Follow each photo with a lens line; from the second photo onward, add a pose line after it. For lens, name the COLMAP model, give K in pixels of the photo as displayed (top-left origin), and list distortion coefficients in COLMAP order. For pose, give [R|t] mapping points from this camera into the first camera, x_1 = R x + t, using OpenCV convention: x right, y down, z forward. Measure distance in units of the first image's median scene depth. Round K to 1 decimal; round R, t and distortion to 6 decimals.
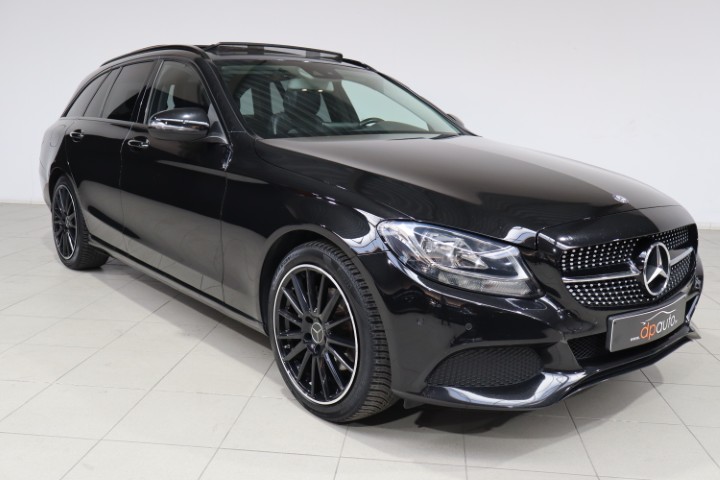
lens RADIAL K [[692.4, 0, 361.4], [0, 692.4, 237.0], [0, 0, 1]] dist [-0.021227, 0.000000]
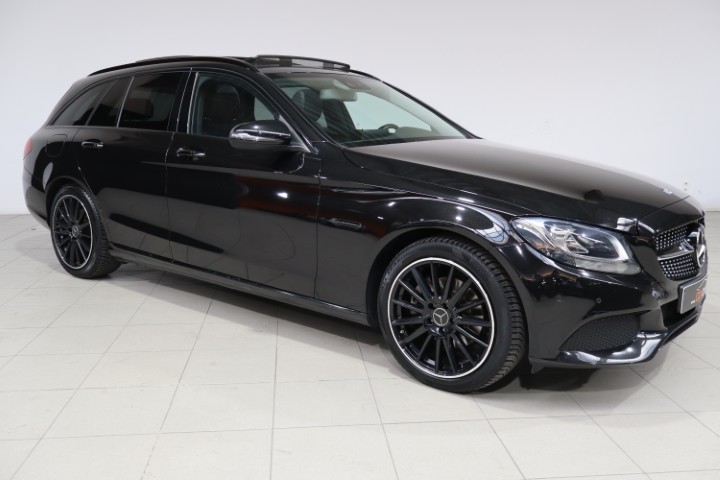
lens RADIAL K [[663.9, 0, 358.9], [0, 663.9, 242.7], [0, 0, 1]] dist [-0.015365, 0.000000]
pose [[0.976401, -0.051767, 0.209671, -0.395987], [0.047494, 0.998549, 0.025371, -0.018152], [-0.210680, -0.014814, 0.977443, -0.044483]]
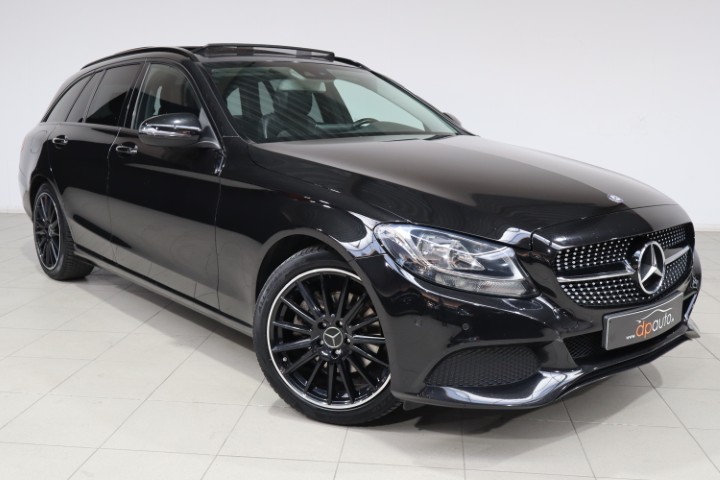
lens RADIAL K [[763.6, 0, 355.3], [0, 763.6, 239.8], [0, 0, 1]] dist [-0.066552, 0.000000]
pose [[0.999878, -0.015564, 0.001087, -0.004886], [0.015570, 0.999863, -0.005607, 0.004473], [-0.001000, 0.005623, 0.999984, -0.094675]]
